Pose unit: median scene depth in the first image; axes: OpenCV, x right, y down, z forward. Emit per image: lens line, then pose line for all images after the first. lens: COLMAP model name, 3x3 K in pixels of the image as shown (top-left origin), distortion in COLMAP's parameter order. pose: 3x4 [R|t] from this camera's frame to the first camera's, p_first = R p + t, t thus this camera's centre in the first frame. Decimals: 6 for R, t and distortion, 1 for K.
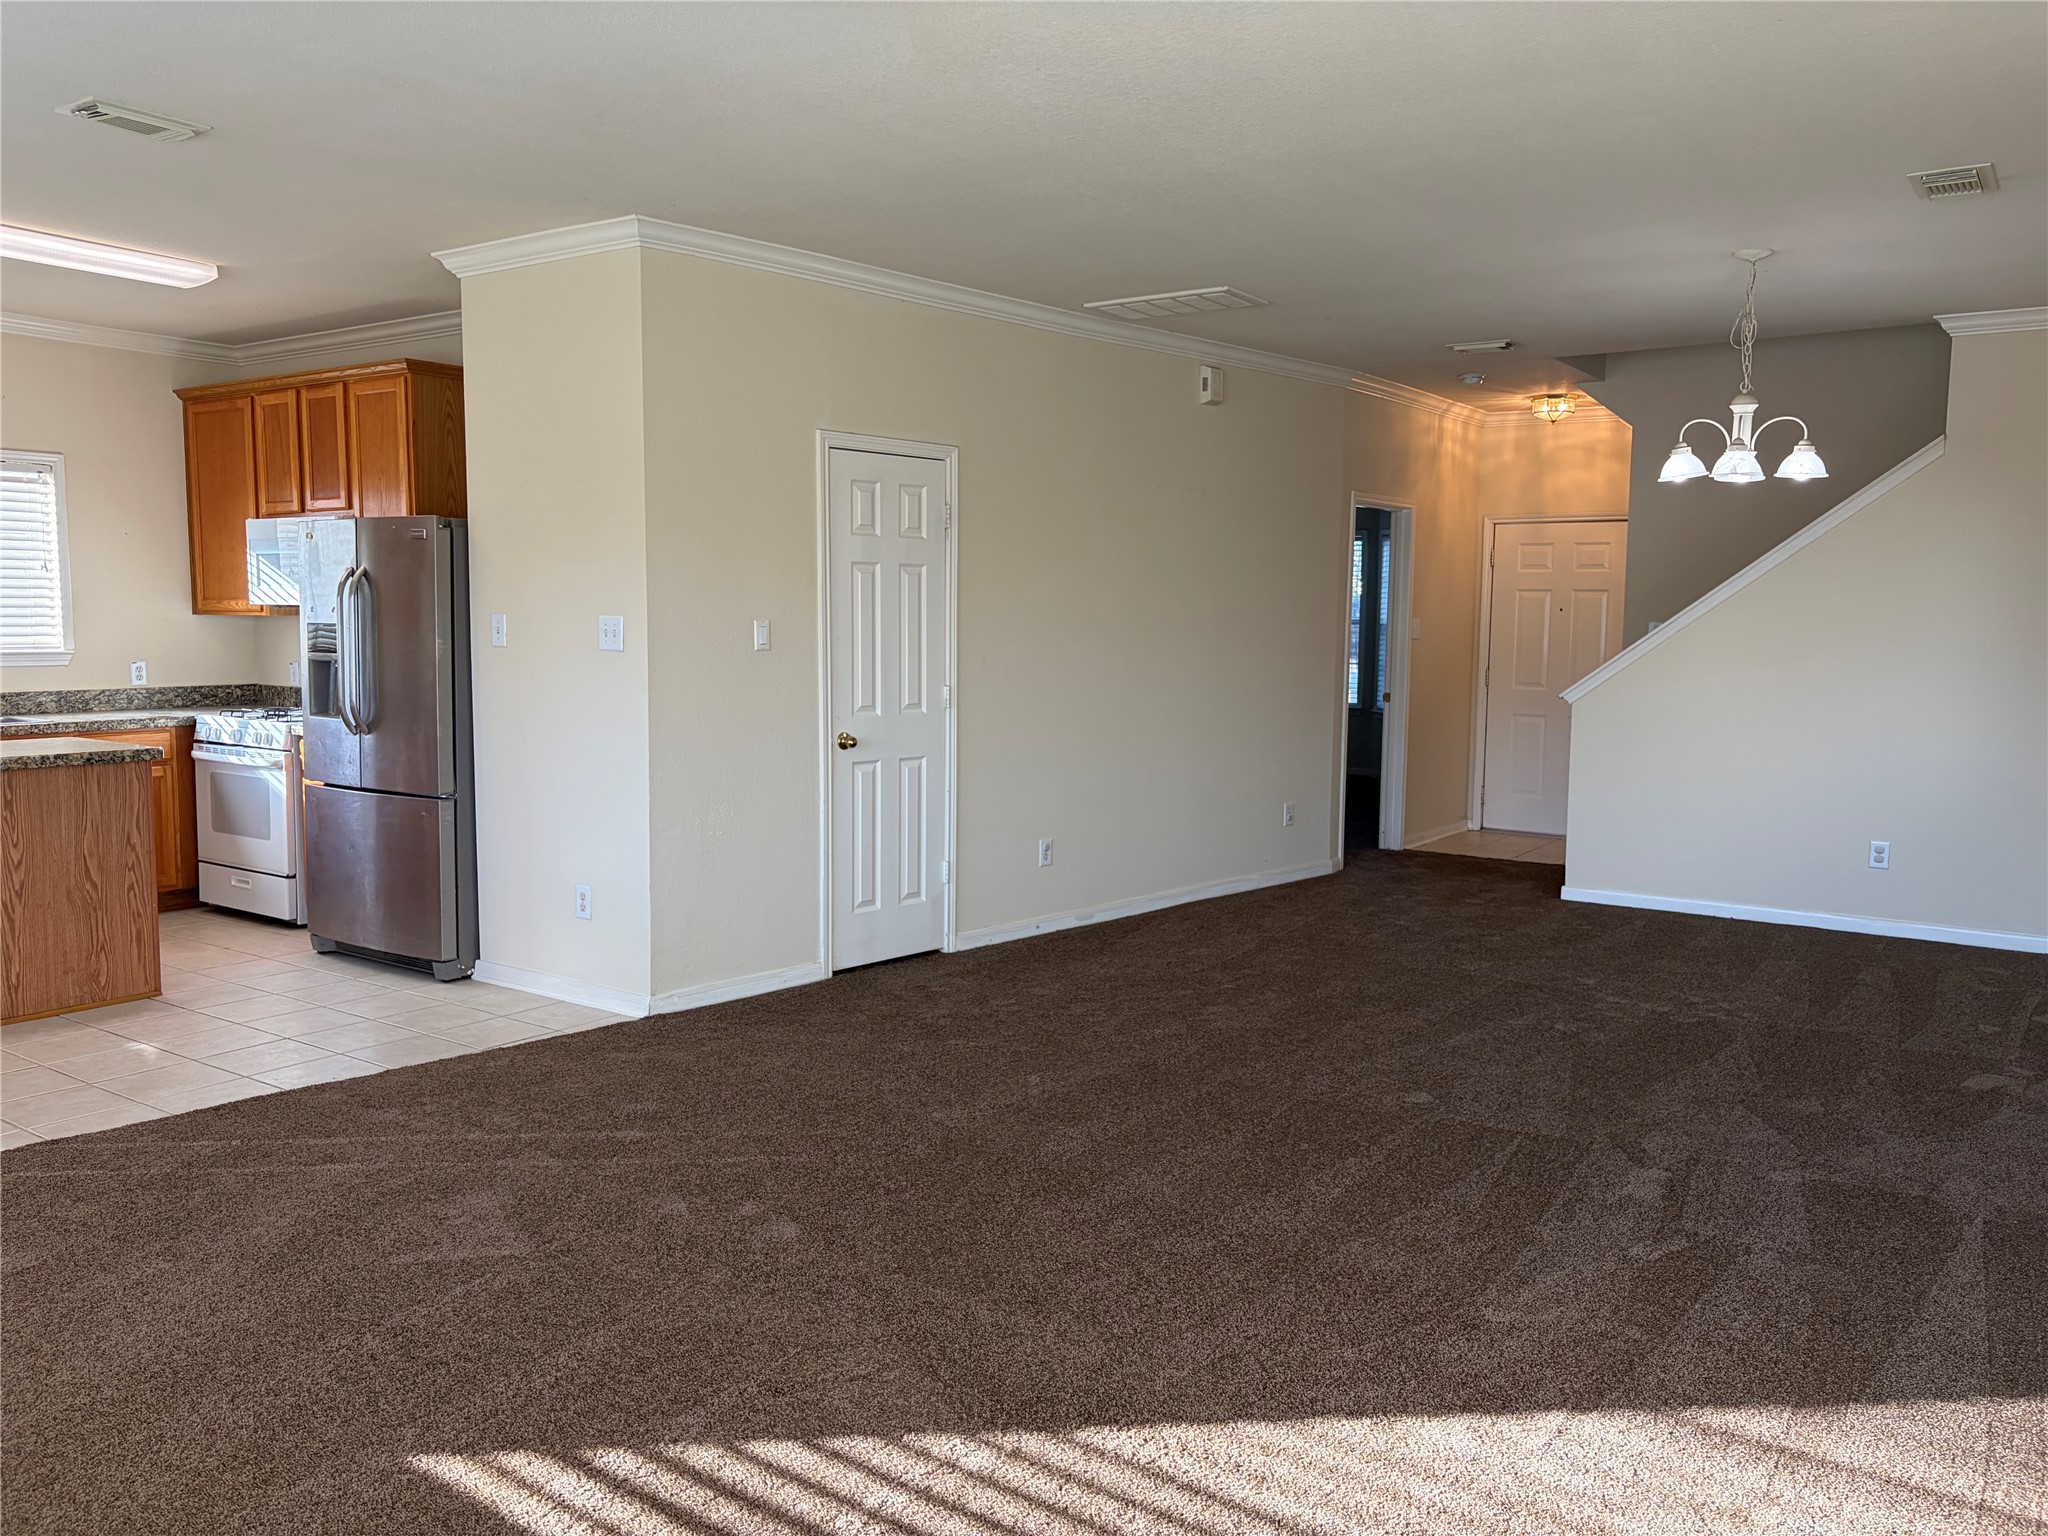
lens RADIAL K [[1554.7, 0, 1024.0], [0, 1554.7, 768.0], [0, 0, 1]] dist [0.010420, 0.007918]
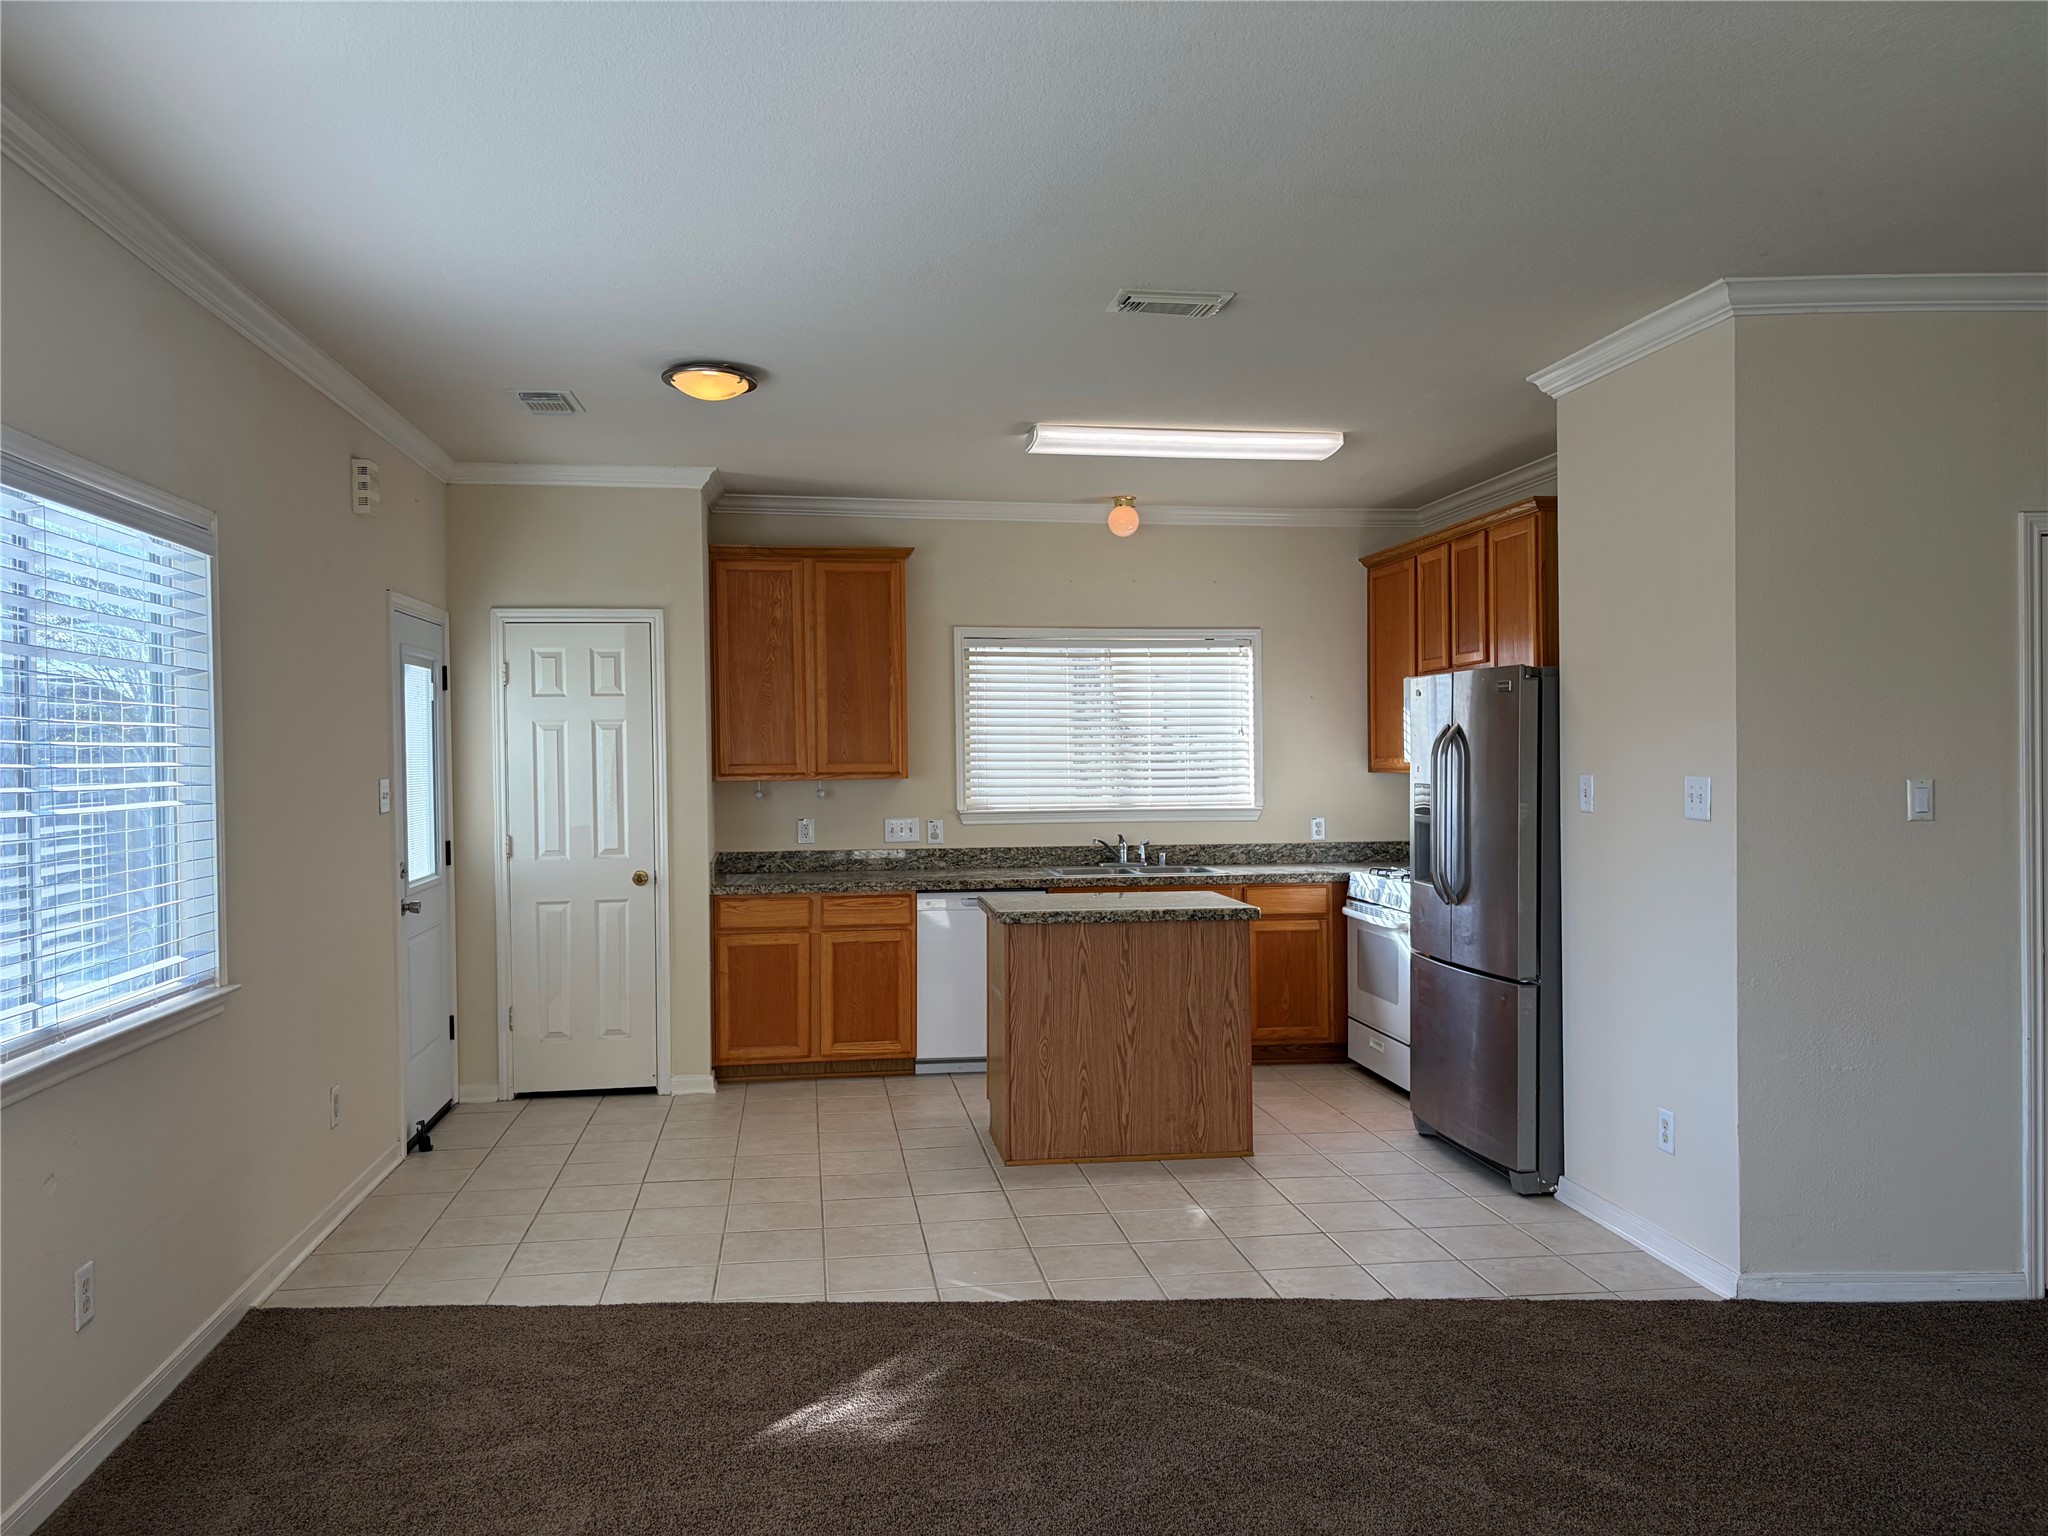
lens RADIAL K [[1572.1, 0, 1024.0], [0, 1572.1, 768.0], [0, 0, 1]] dist [0.118515, -0.106435]
pose [[0.702619, -0.011153, -0.711479, 0.059485], [-0.055569, 0.995964, -0.070489, -0.018590], [0.709393, 0.089063, 0.699163, 0.135855]]
